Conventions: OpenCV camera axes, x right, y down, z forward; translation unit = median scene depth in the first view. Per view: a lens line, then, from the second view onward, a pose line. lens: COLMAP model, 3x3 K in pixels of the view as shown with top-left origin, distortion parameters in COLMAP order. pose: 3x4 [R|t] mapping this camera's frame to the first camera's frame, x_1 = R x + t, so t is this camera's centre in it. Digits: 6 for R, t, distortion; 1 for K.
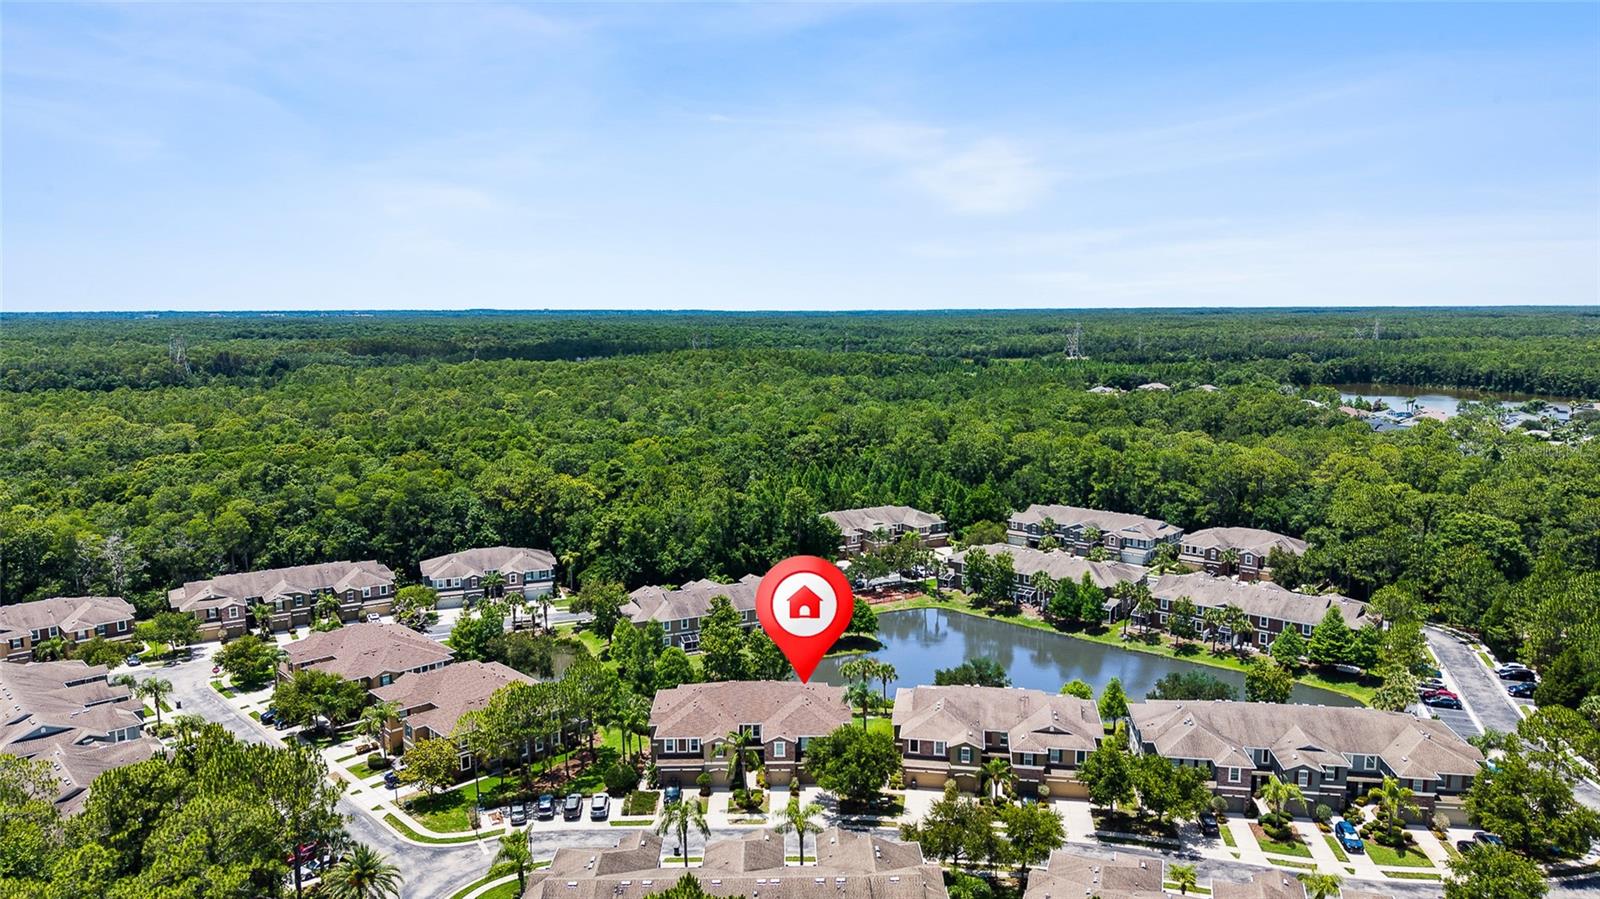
lens RADIAL K [[1182.6, 0, 800.0], [0, 1182.6, 449.5], [0, 0, 1]] dist [0.094796, -0.000432]
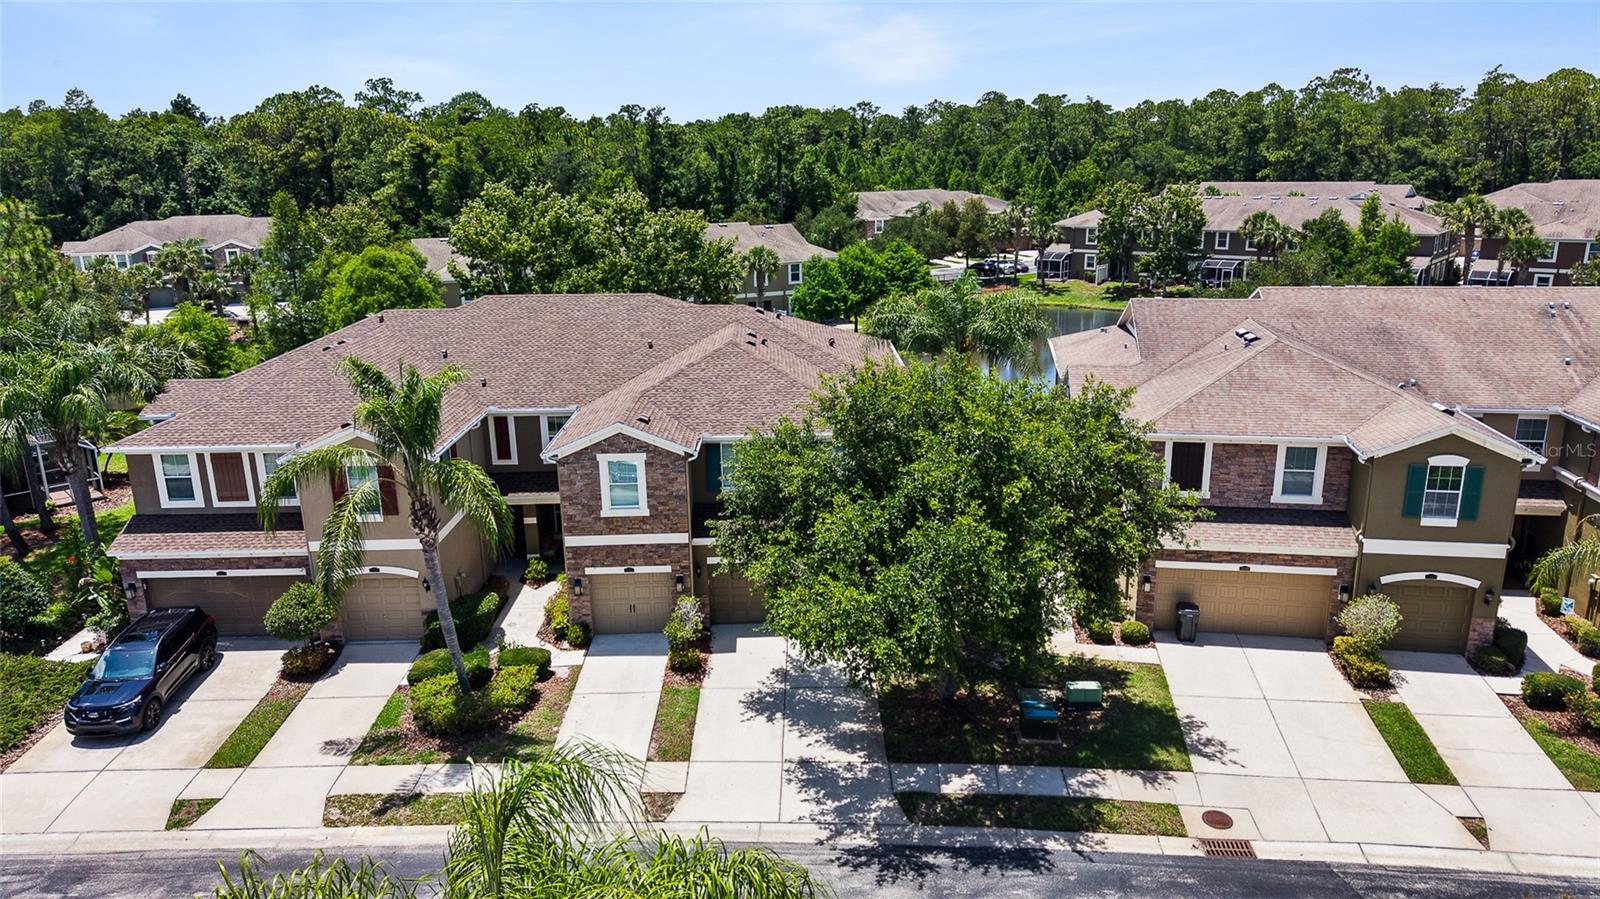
lens RADIAL K [[1140.4, 0, 800.0], [0, 1140.4, 449.5], [0, 0, 1]] dist [0.035408, -0.000586]
pose [[0.999886, -0.011468, -0.009838, 0.020417], [0.012499, 0.993613, 0.112145, 0.220628], [0.008489, -0.112255, 0.993643, 0.778096]]
